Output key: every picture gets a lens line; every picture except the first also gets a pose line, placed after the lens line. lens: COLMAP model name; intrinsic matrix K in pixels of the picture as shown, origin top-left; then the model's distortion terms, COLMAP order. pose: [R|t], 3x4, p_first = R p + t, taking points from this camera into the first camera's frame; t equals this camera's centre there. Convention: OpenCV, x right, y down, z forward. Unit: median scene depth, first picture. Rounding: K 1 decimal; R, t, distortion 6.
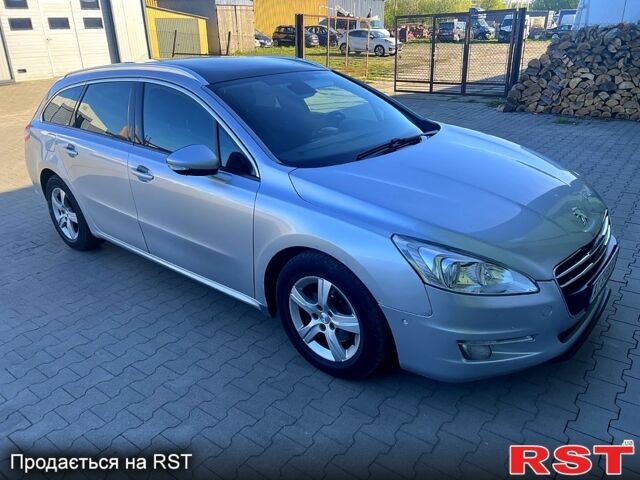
lens RADIAL K [[471.5, 0, 328.3], [0, 471.5, 241.7], [0, 0, 1]] dist [0.059831, -0.076379]
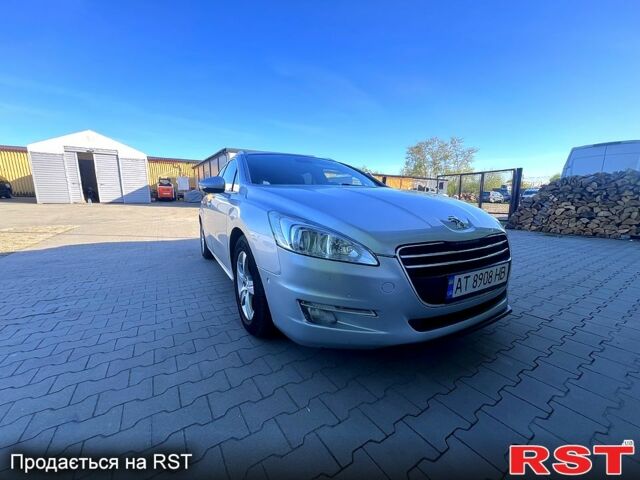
lens RADIAL K [[255.3, 0, 320.0], [0, 255.3, 240.0], [0, 0, 1]] dist [-0.002425, -0.000309]
pose [[0.939640, 0.084884, -0.331468, 0.095279], [-0.160751, 0.964688, -0.208653, 0.035752], [0.302052, 0.249343, 0.920105, 0.080753]]
